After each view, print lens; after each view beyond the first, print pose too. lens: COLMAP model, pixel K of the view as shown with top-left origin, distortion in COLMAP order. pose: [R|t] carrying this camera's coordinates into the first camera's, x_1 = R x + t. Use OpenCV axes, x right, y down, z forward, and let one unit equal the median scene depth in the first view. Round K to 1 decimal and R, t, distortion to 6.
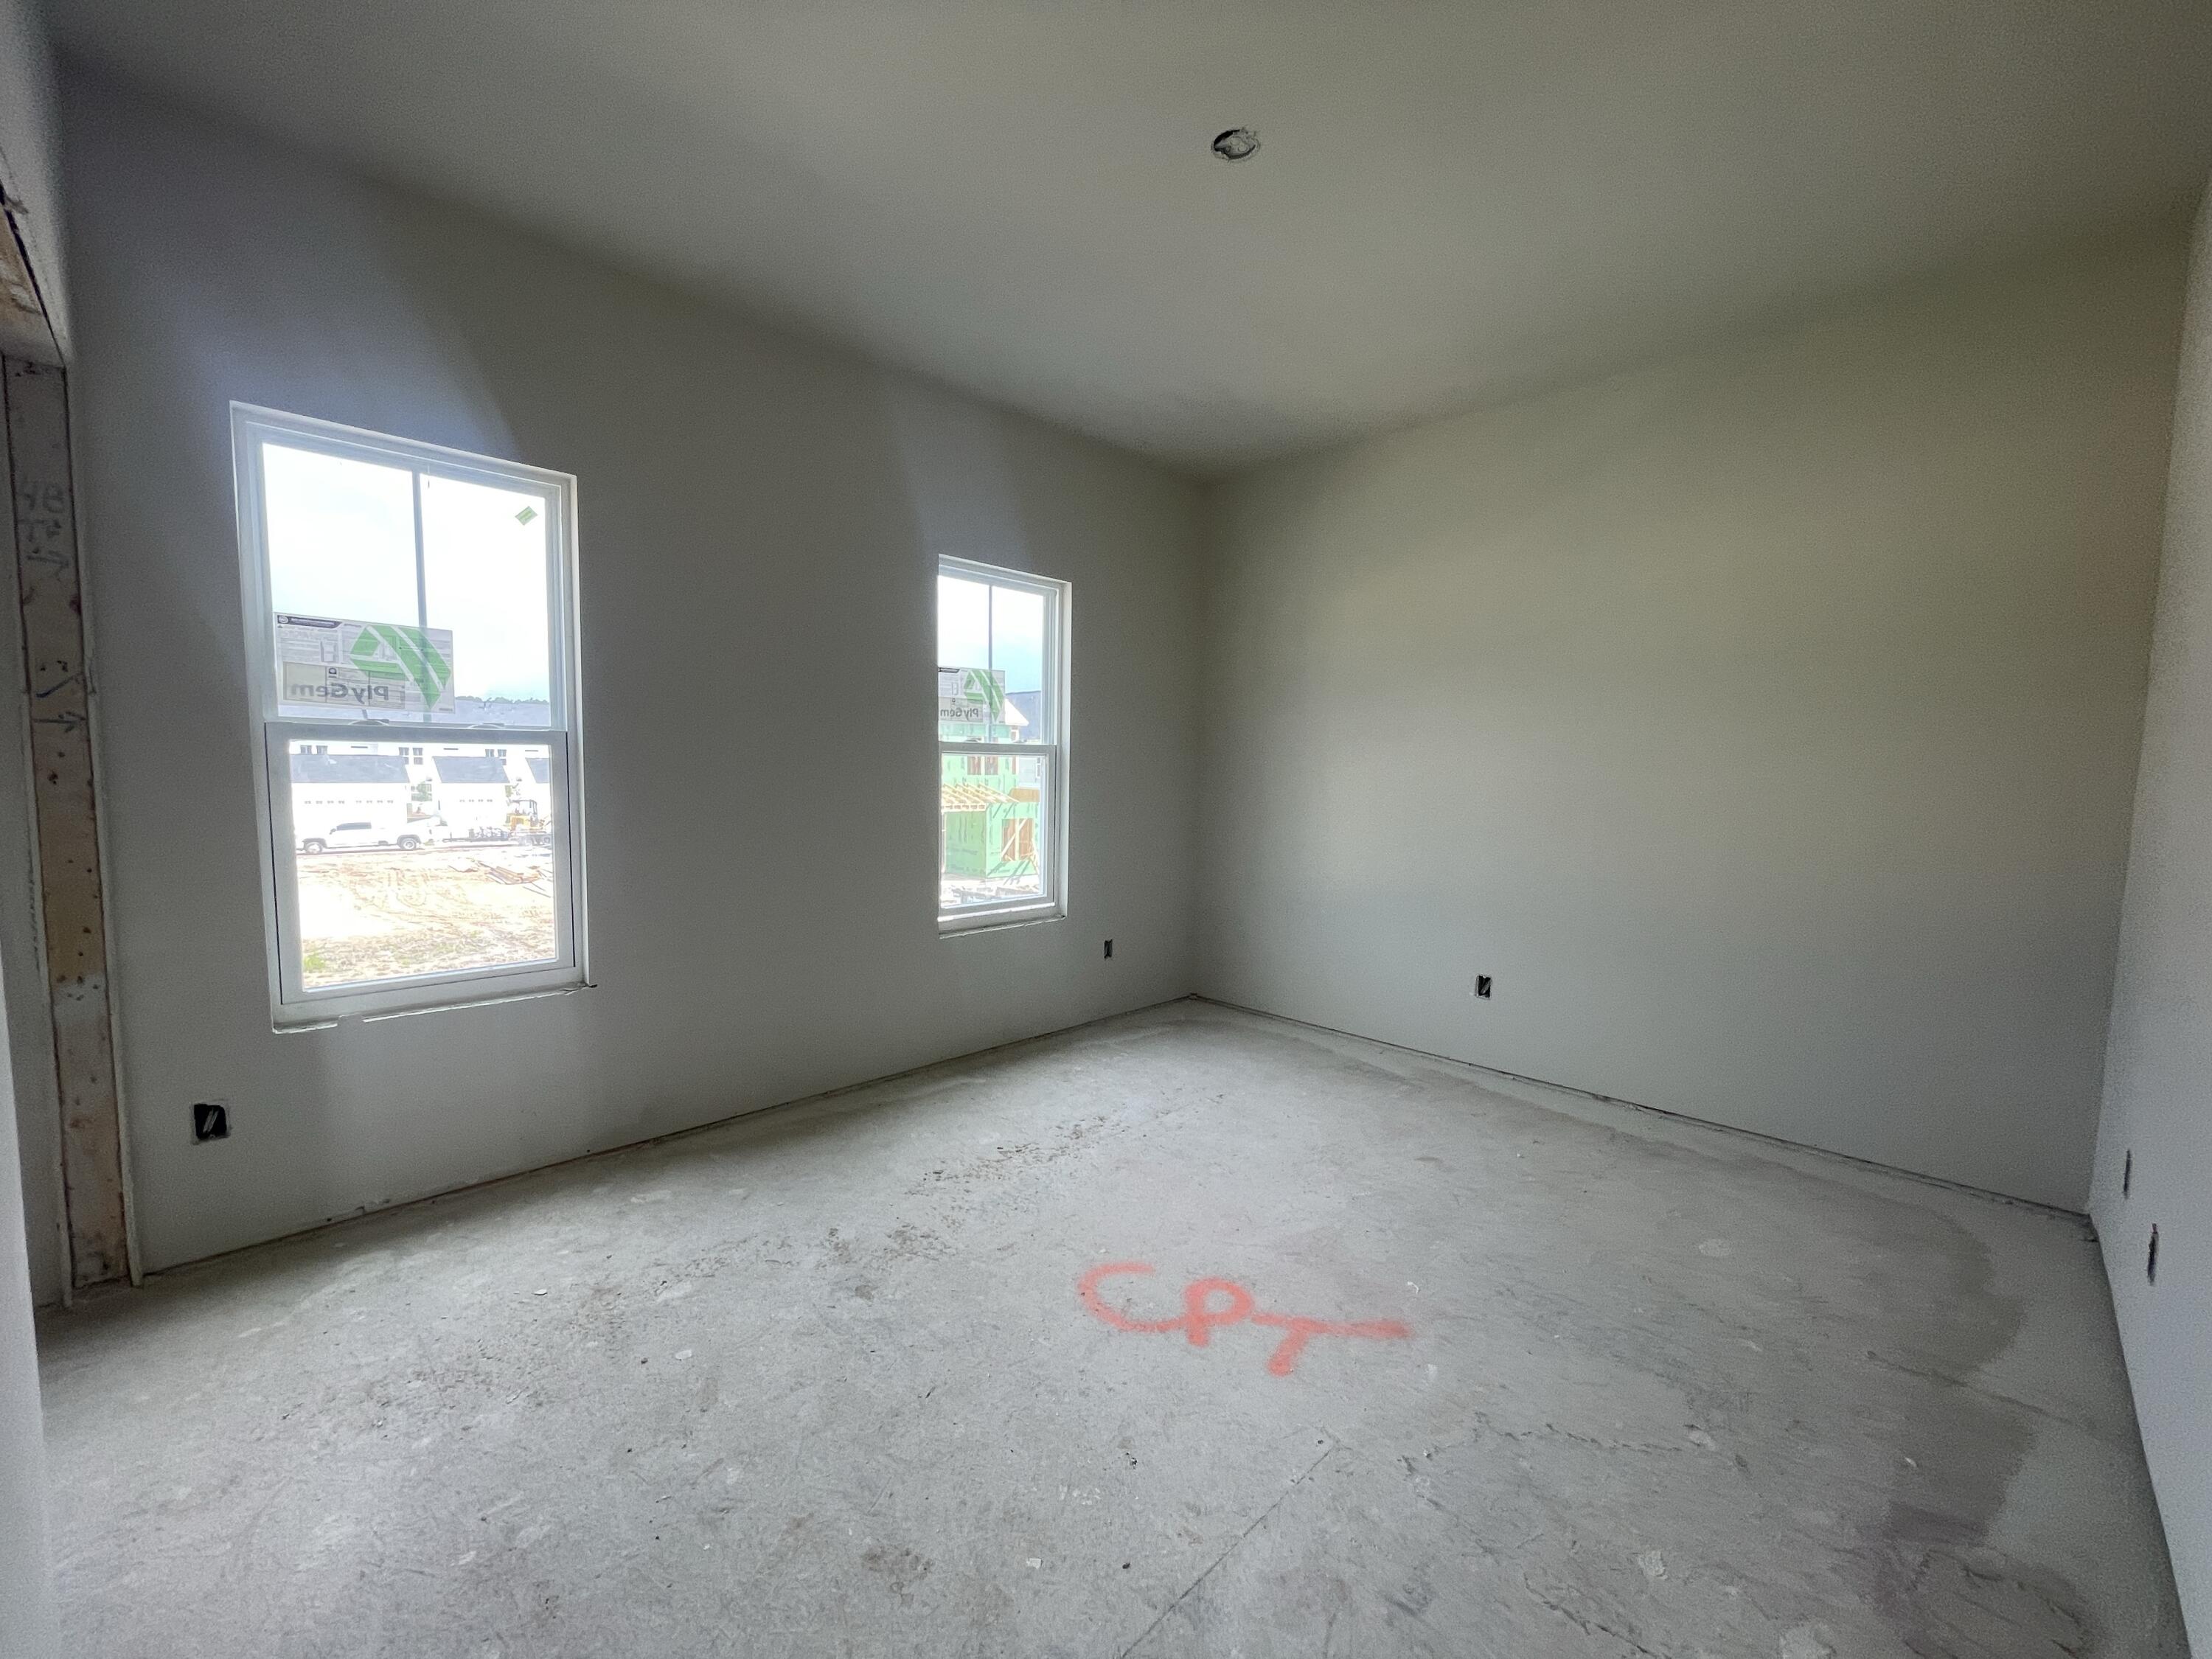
lens RADIAL K [[894.6, 0, 1098.0], [0, 894.6, 845.0], [0, 0, 1]] dist [0.001359, -0.000284]
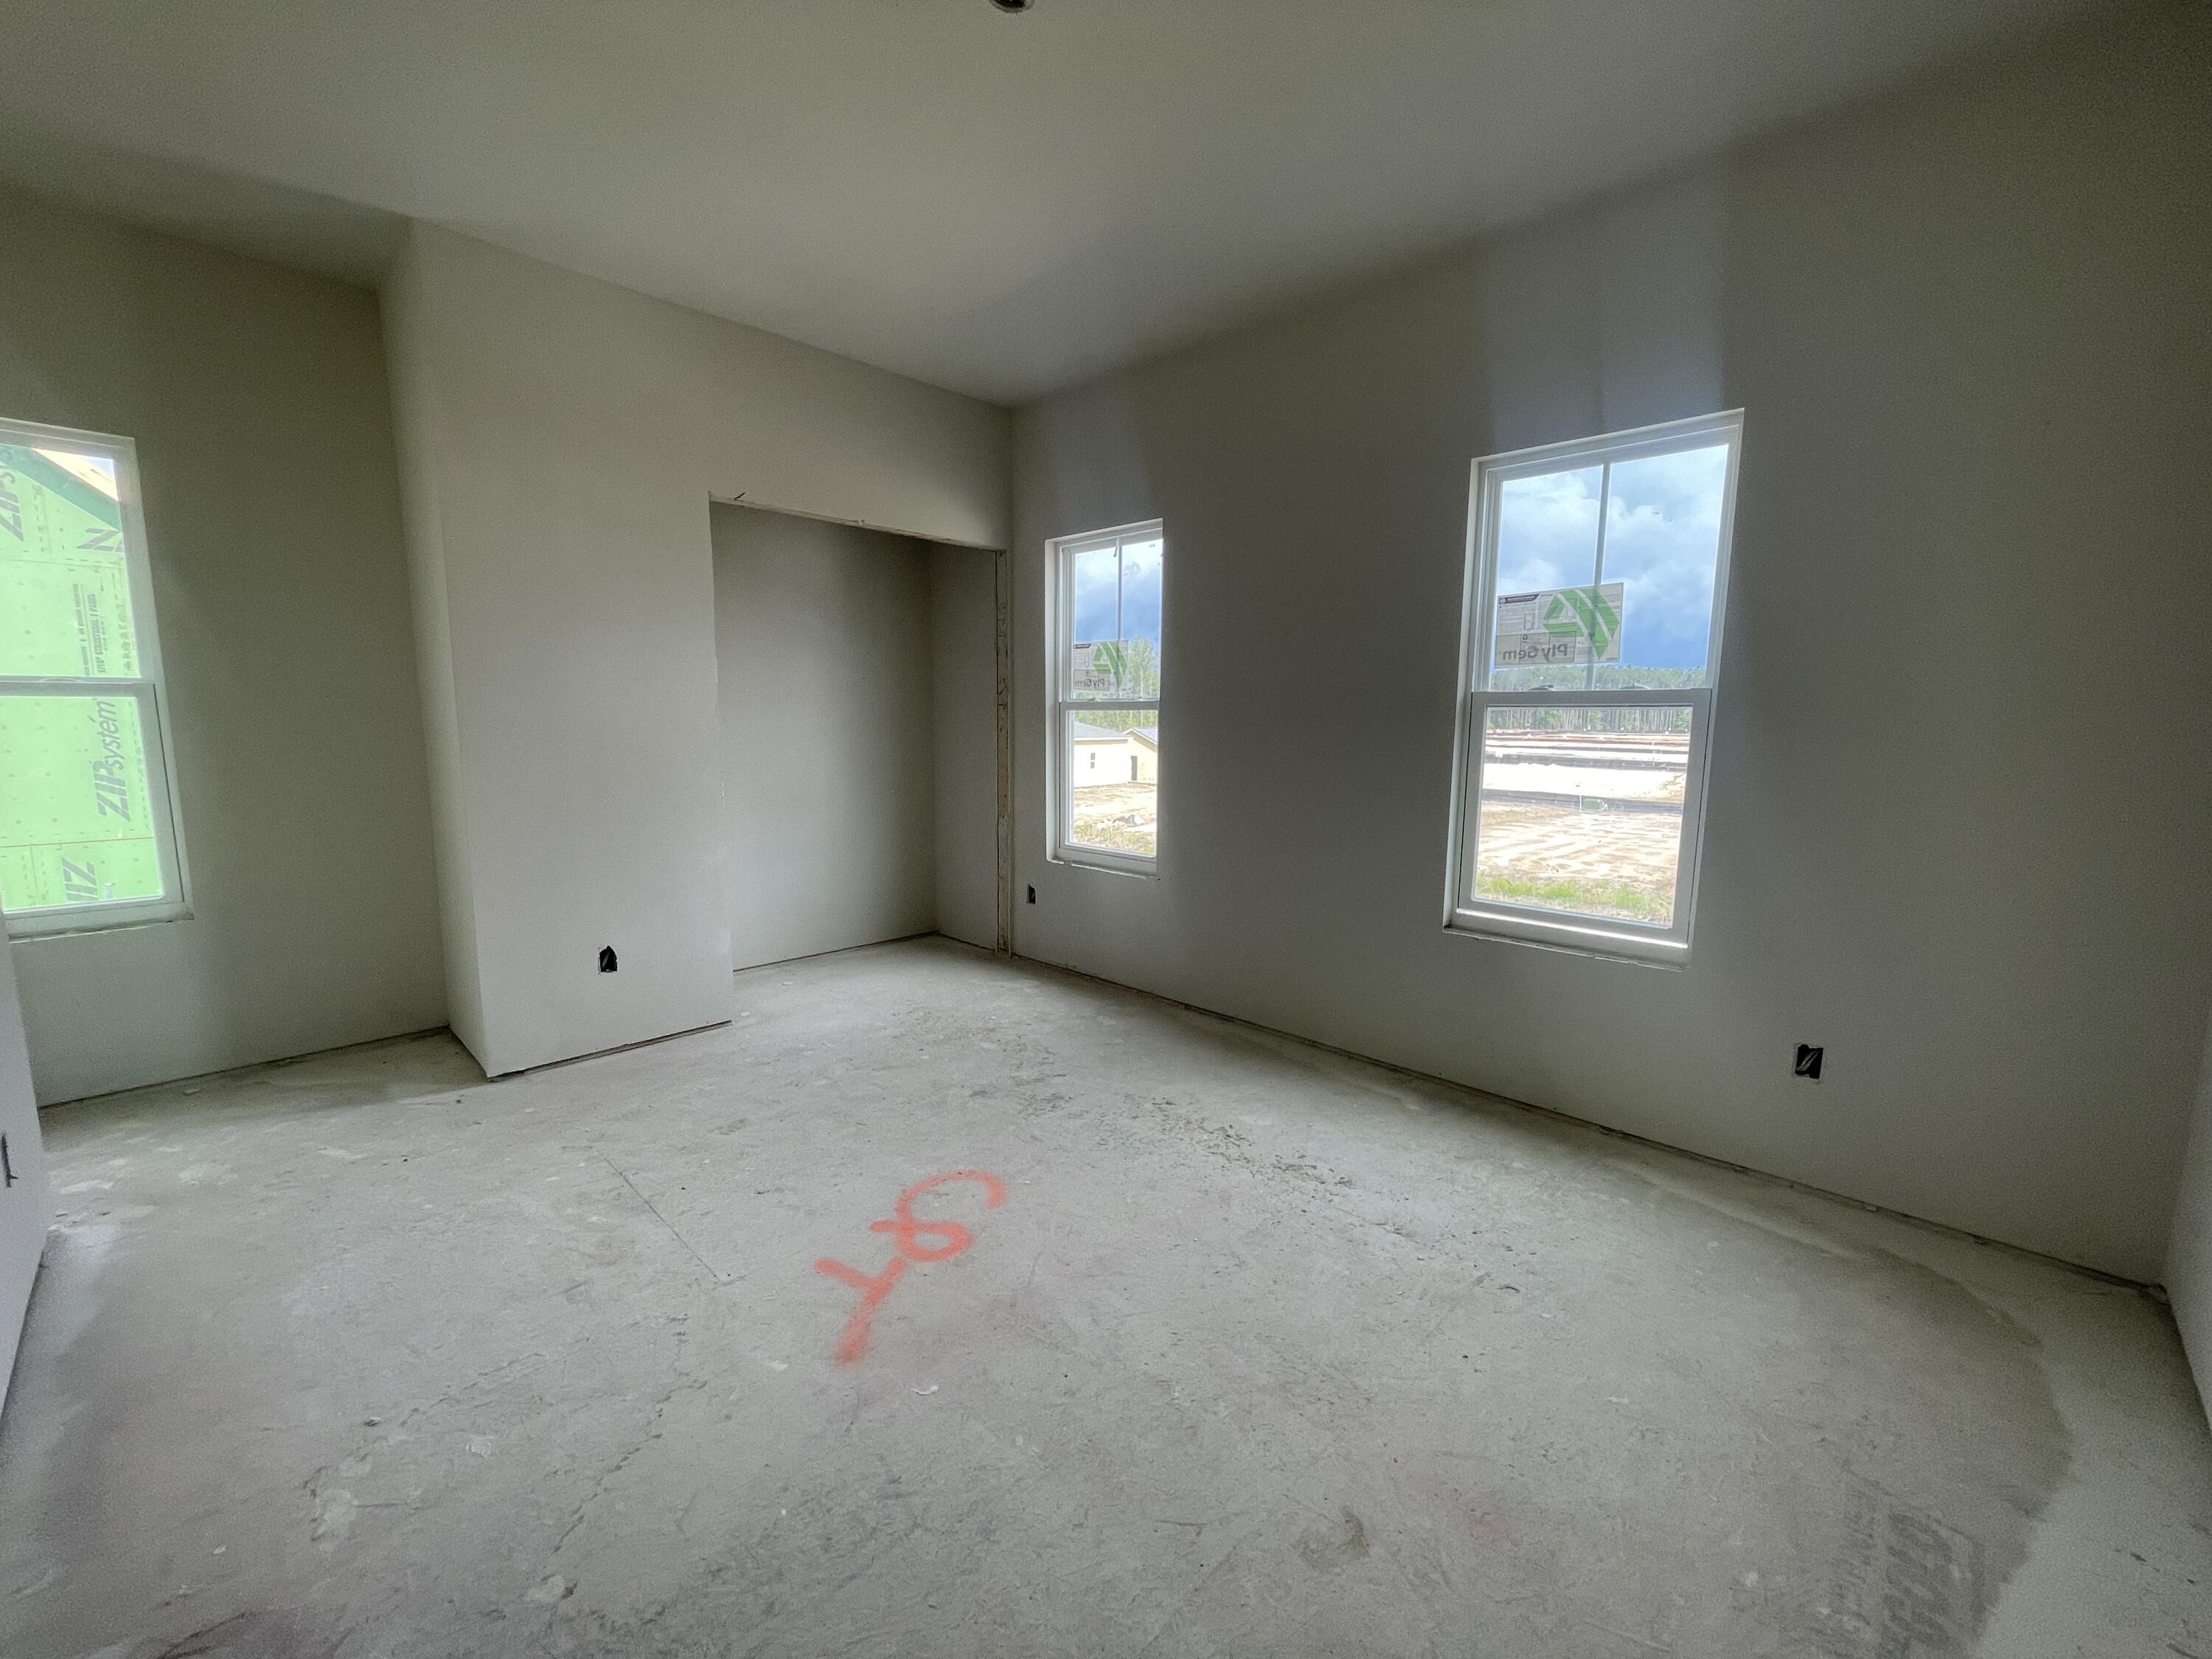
lens RADIAL K [[894.6, 0, 1091.7], [0, 894.6, 839.1], [0, 0, 1]] dist [0.001359, -0.000284]
pose [[0.006052, 0.118519, -0.992933, 0.954947], [-0.094686, 0.988558, 0.117419, -0.070388], [0.995489, 0.093306, 0.017204, 0.975205]]
